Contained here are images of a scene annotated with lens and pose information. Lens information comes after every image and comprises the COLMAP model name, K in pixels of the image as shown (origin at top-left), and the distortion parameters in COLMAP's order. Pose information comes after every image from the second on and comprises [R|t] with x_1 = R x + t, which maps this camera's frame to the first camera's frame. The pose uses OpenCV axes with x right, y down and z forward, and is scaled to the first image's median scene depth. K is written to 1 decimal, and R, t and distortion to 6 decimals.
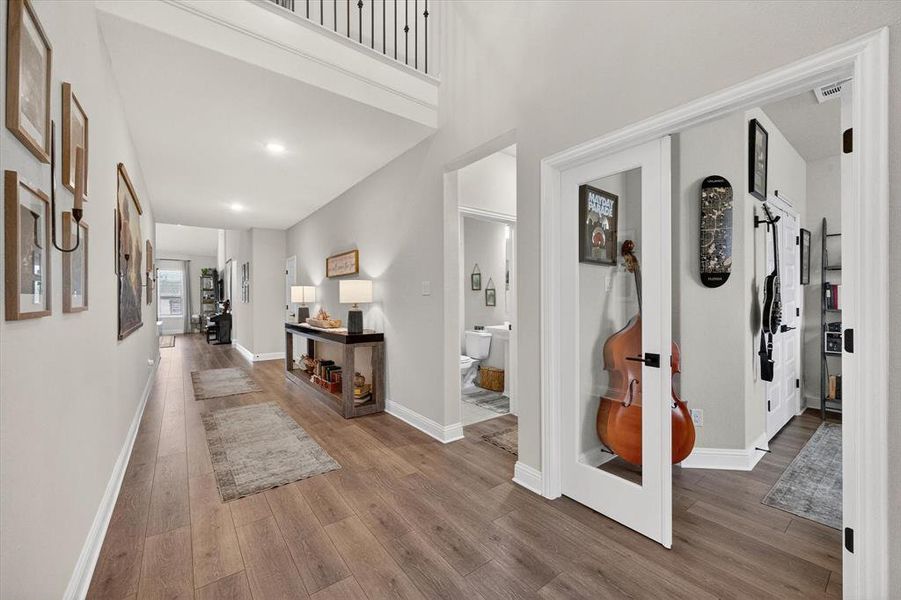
lens RADIAL K [[354.7, 0, 450.3], [0, 354.7, 296.4], [0, 0, 1]] dist [-0.003060, -0.000322]
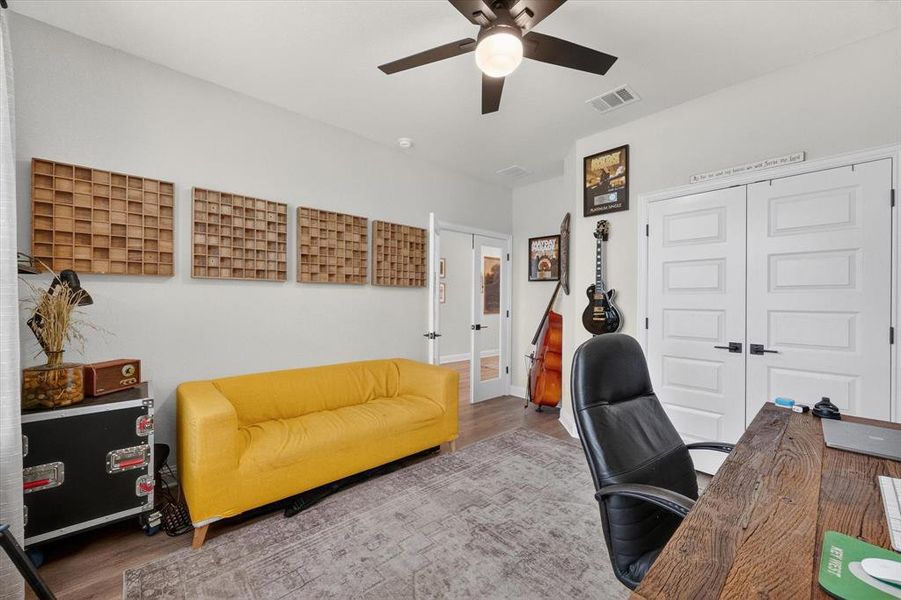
lens RADIAL K [[354.7, 0, 450.3], [0, 354.7, 296.4], [0, 0, 1]] dist [-0.003060, -0.000322]
pose [[0.084430, 0.001036, -0.996429, 1.250854], [-0.004028, 0.999992, 0.000698, -0.012314], [0.996421, 0.003955, 0.084433, 0.263590]]
